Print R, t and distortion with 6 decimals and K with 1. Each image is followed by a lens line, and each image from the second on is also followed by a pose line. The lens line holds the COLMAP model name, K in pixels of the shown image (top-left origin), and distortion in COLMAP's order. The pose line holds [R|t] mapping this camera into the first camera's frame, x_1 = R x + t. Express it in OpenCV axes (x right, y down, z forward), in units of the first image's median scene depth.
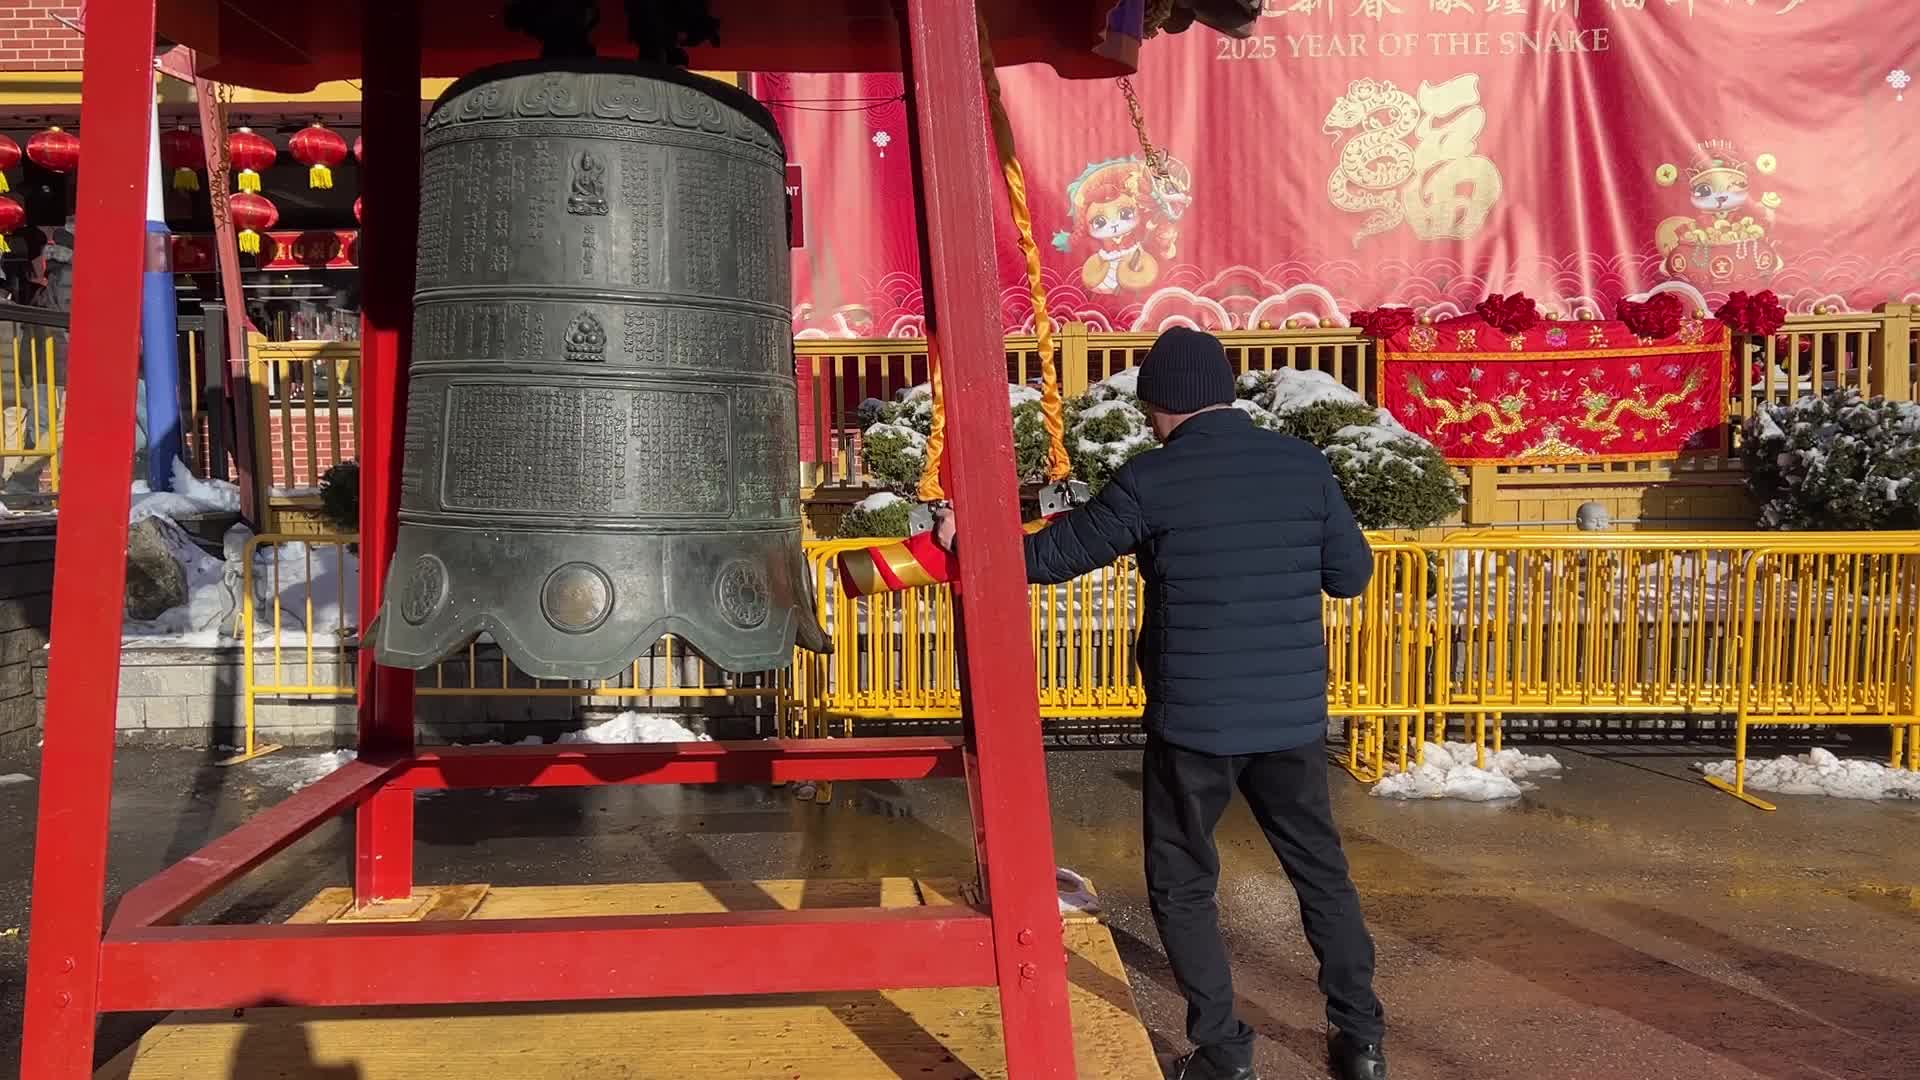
lens RADIAL K [[1582.6, 0, 942.8], [0, 1582.6, 541.5], [0, 0, 1]] dist [0.032759, -0.012825]
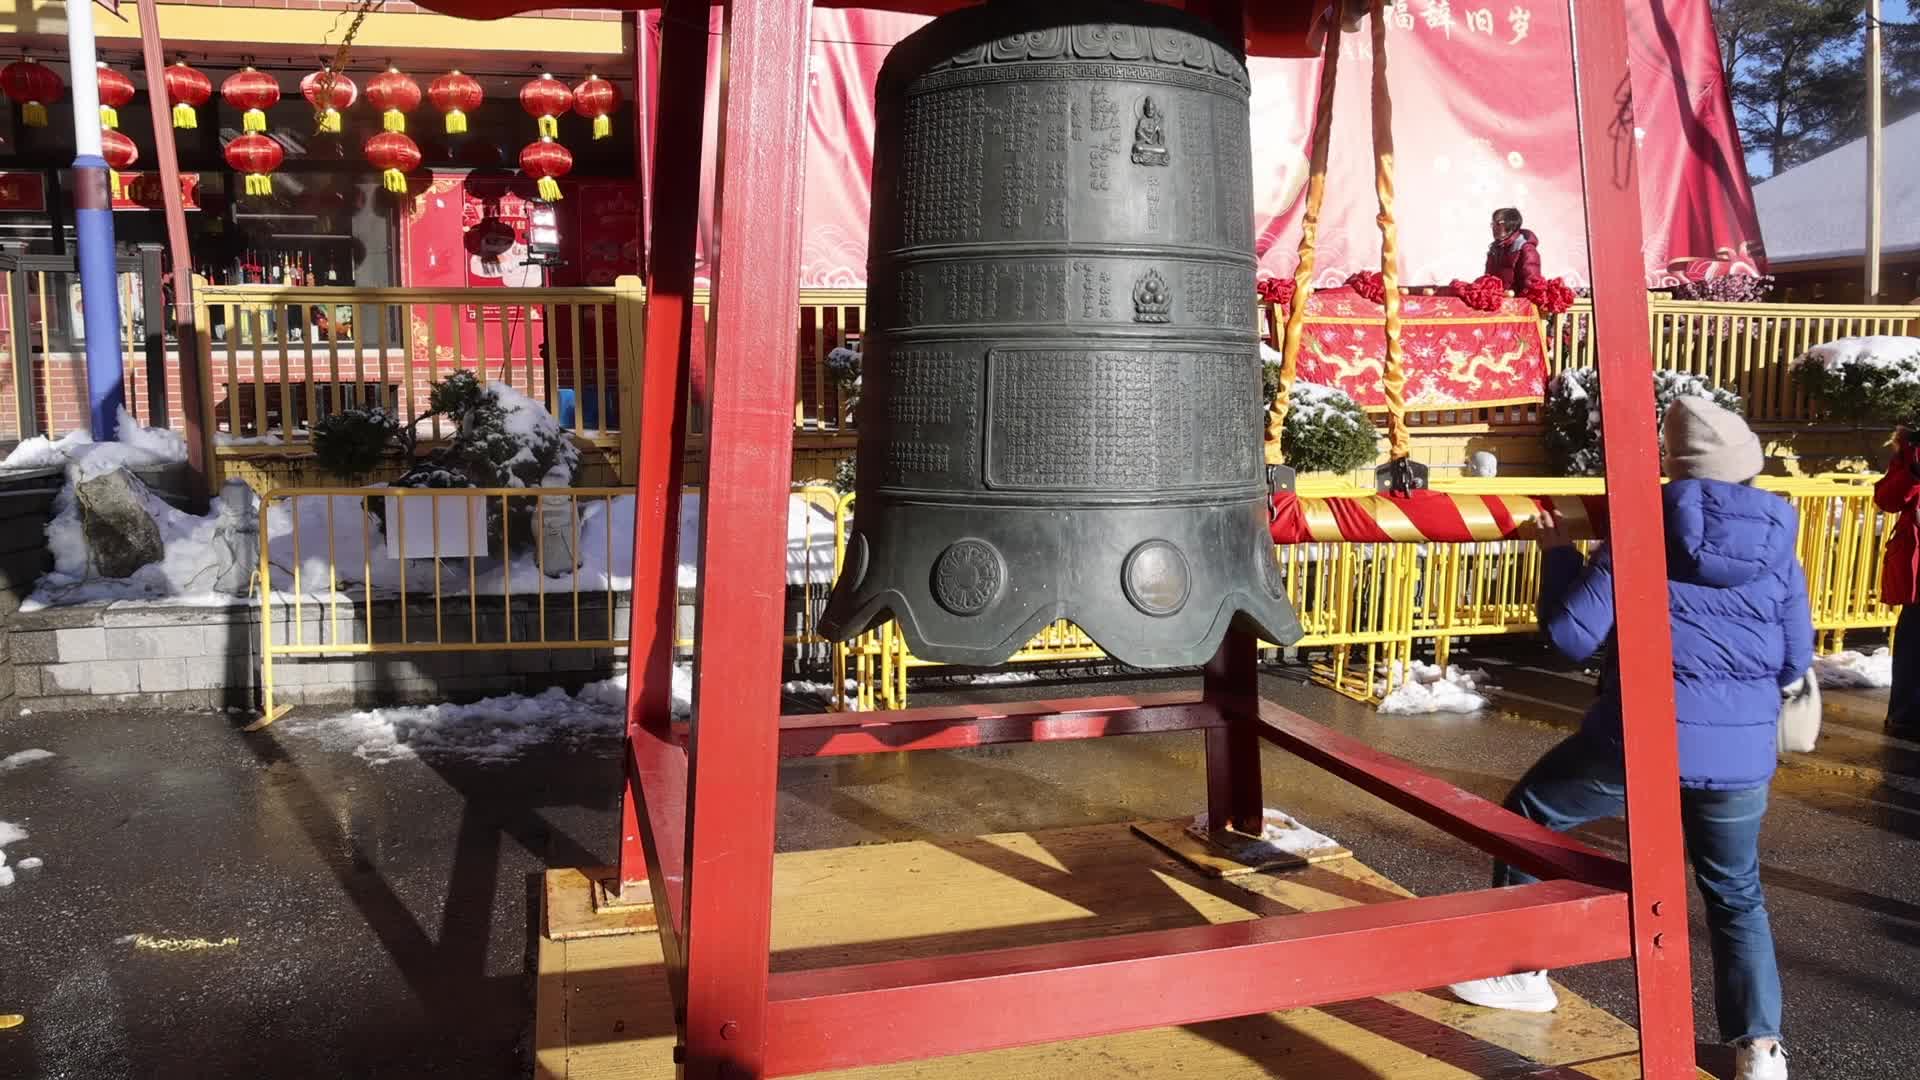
lens RADIAL K [[1385.2, 0, 959.9], [0, 1385.2, 530.6], [0, 0, 1]] dist [-0.009295, -0.008177]
pose [[0.974759, -0.014537, 0.222787, -0.176484], [0.005210, 0.999087, 0.042393, -0.010113], [-0.223199, -0.040162, 0.973945, 0.080001]]
